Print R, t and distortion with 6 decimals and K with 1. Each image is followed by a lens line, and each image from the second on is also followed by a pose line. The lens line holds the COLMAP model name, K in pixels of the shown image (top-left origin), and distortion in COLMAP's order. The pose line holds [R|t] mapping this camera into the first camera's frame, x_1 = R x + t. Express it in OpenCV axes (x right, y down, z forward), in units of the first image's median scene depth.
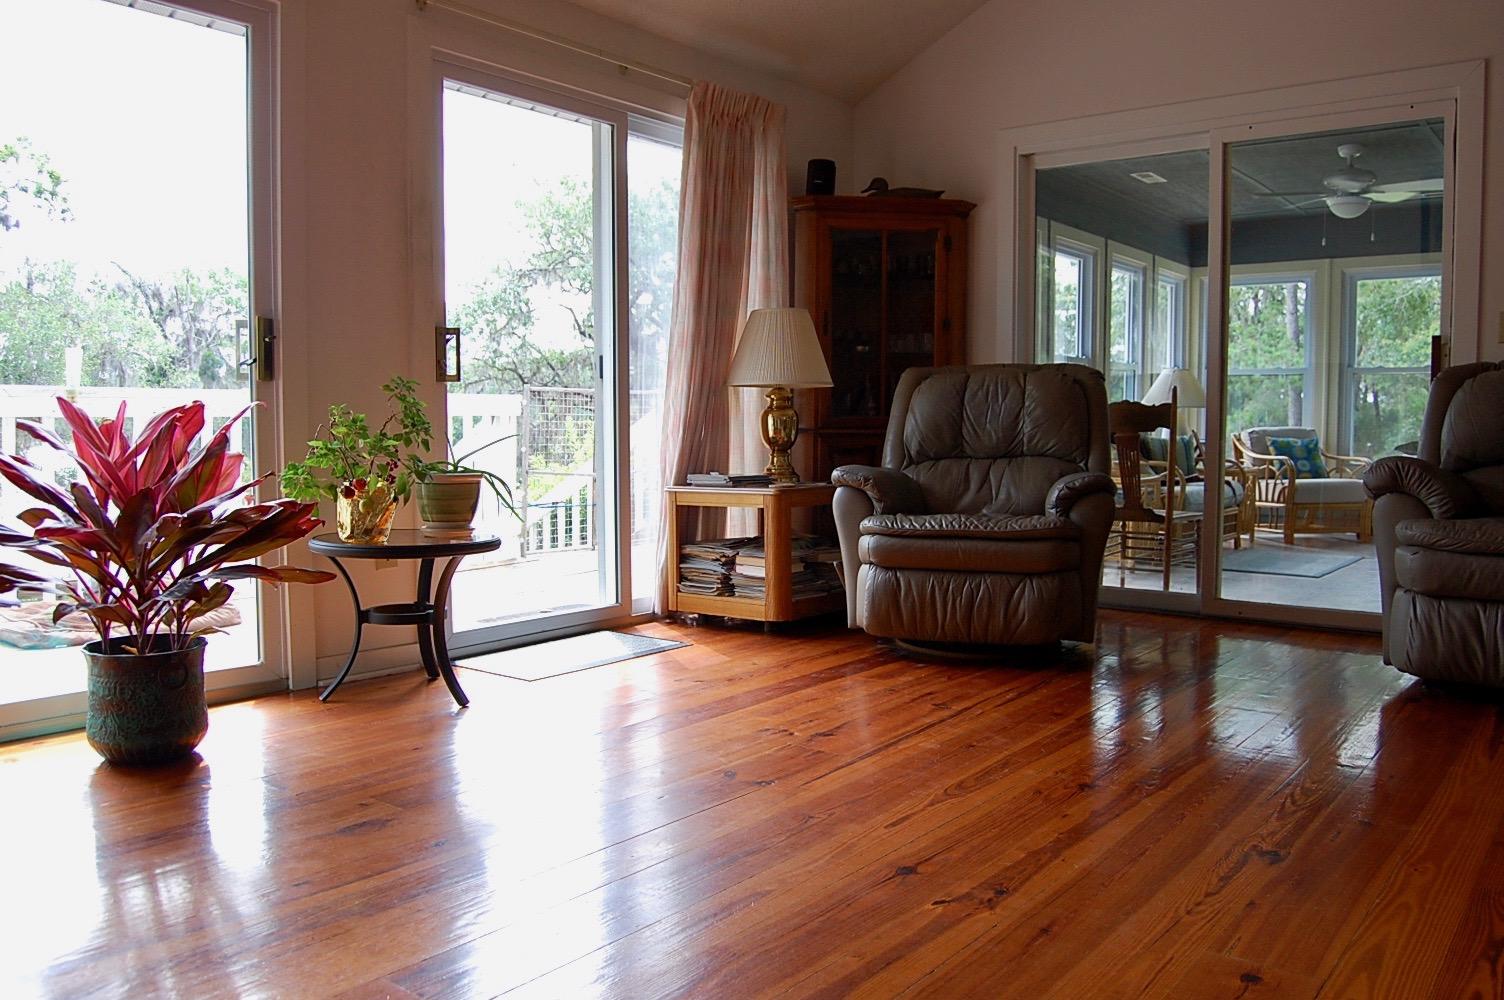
lens RADIAL K [[1180.0, 0, 766.1], [0, 1180.0, 505.2], [0, 0, 1]] dist [-0.085724, 0.029913]
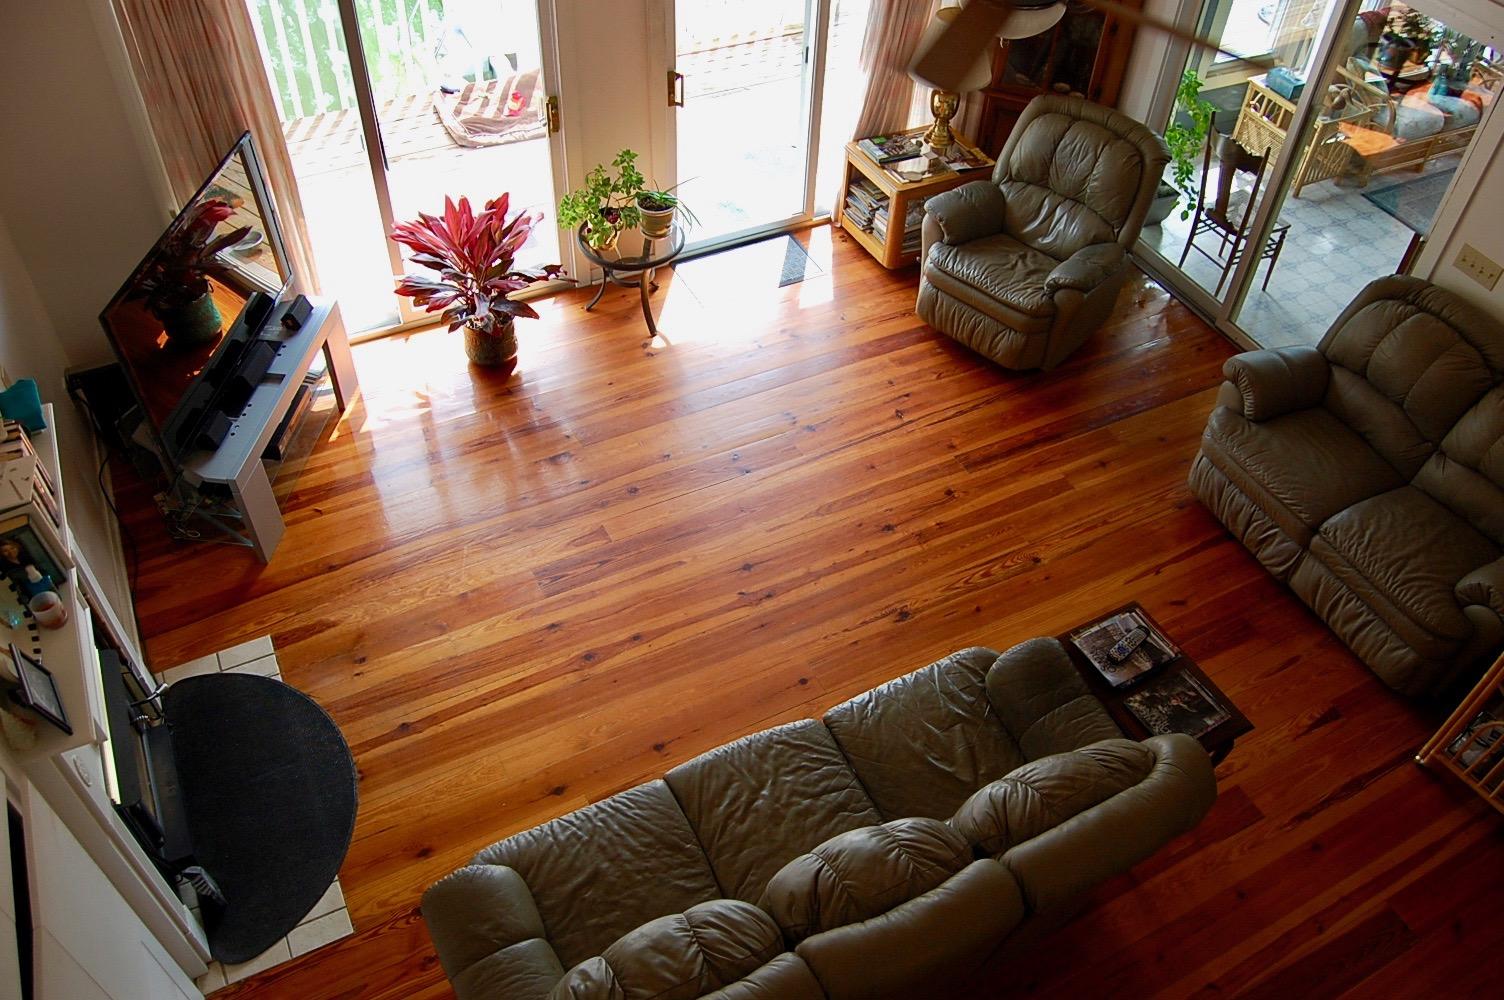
lens RADIAL K [[1180.0, 0, 757.4], [0, 1180.0, 502.8], [0, 0, 1]] dist [-0.085724, 0.029913]
pose [[0.906157, 0.327448, -0.267689, 0.373075], [-0.067127, 0.736247, 0.673375, -0.706788], [0.417580, -0.592215, 0.689136, -0.284819]]
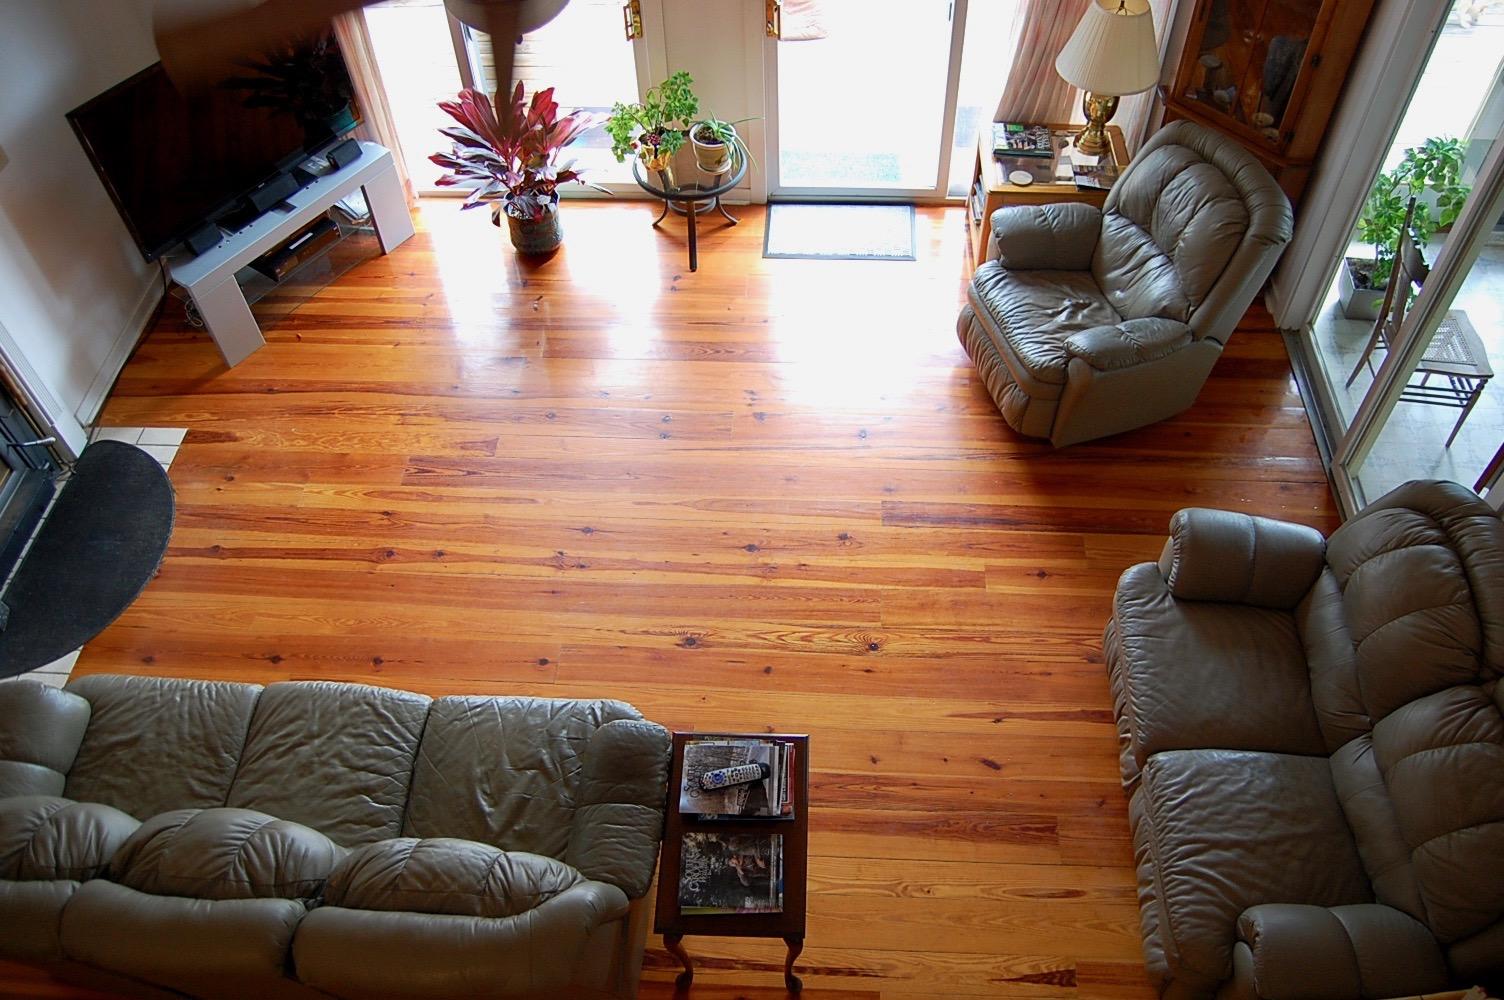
lens RADIAL K [[1180.0, 0, 763.8], [0, 1180.0, 489.1], [0, 0, 1]] dist [-0.085724, 0.029913]
pose [[0.567363, 0.627735, -0.532962, 0.749030], [-0.031236, 0.663156, 0.747829, -0.737119], [0.822875, -0.407643, 0.395858, 0.208693]]
